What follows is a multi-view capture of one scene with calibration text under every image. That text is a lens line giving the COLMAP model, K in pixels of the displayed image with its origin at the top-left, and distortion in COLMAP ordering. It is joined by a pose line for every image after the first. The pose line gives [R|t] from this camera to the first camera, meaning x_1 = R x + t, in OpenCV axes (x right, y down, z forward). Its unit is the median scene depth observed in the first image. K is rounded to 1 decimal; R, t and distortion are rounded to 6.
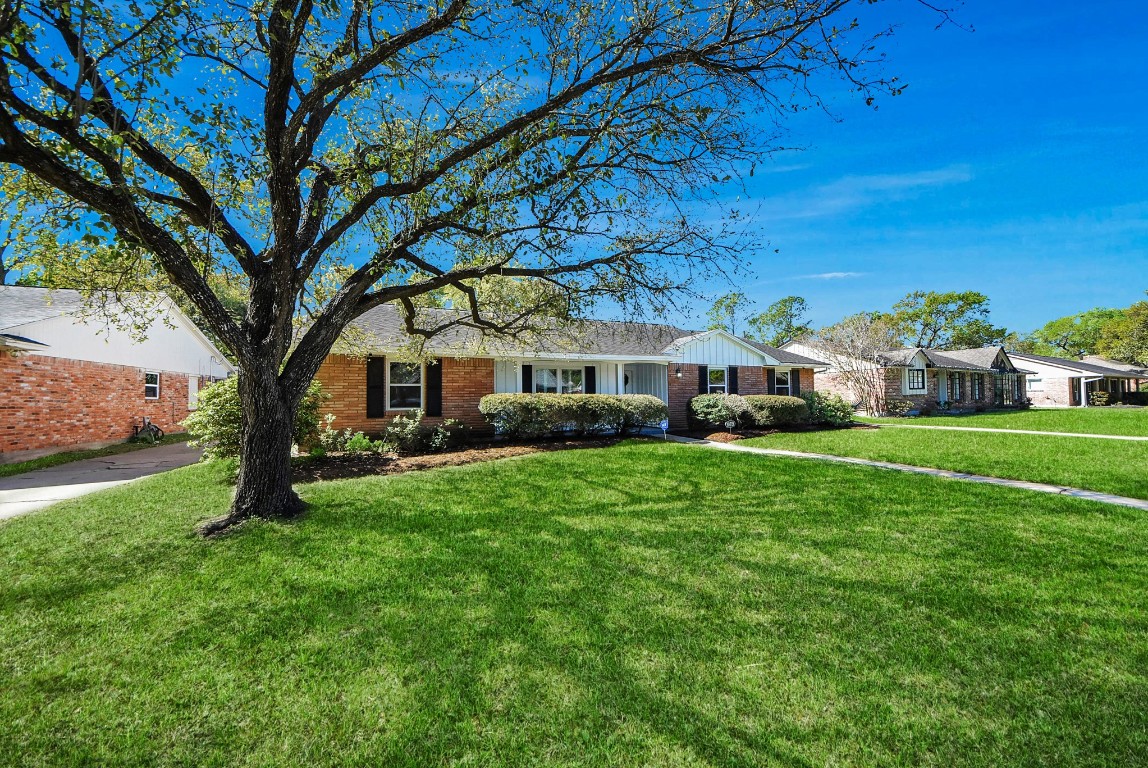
lens RADIAL K [[414.3, 0, 581.4], [0, 414.3, 376.1], [0, 0, 1]] dist [0.000823, -0.020639]
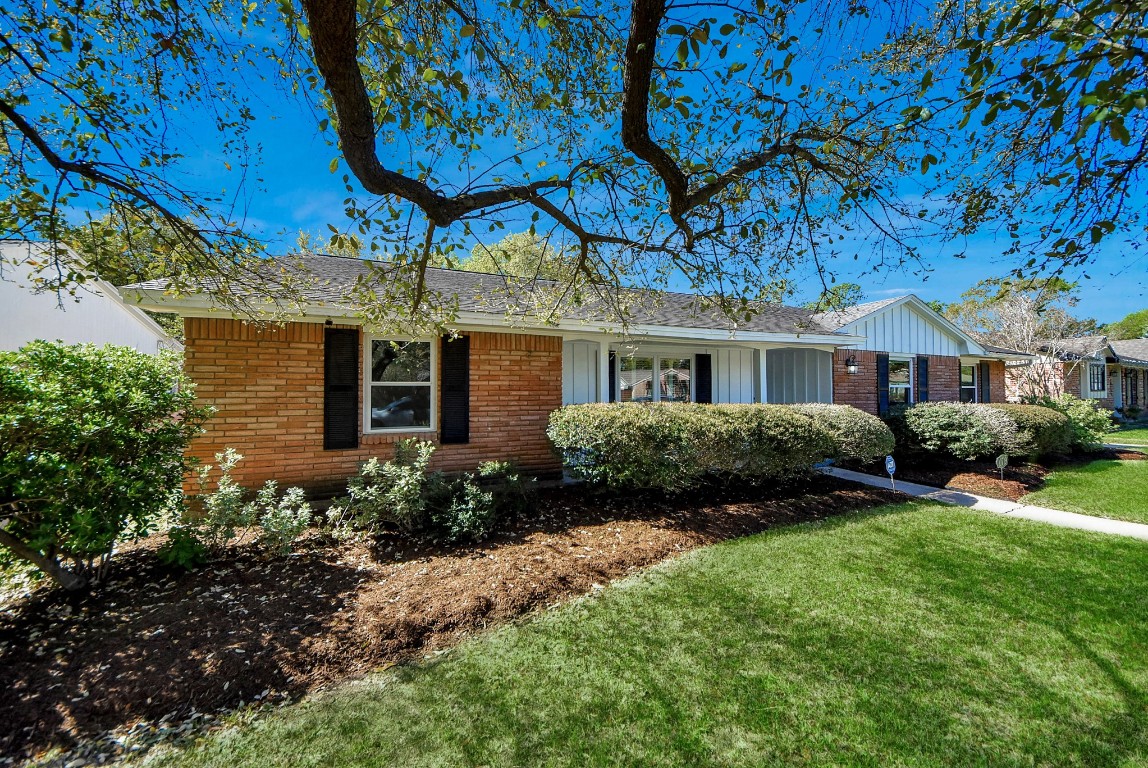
lens RADIAL K [[414.3, 0, 581.4], [0, 414.3, 376.1], [0, 0, 1]] dist [0.000823, -0.020639]
pose [[0.999208, 0.007882, -0.038998, -0.175366], [-0.007249, 0.999840, 0.016334, 0.001055], [0.039121, -0.016038, 0.999106, 0.481765]]
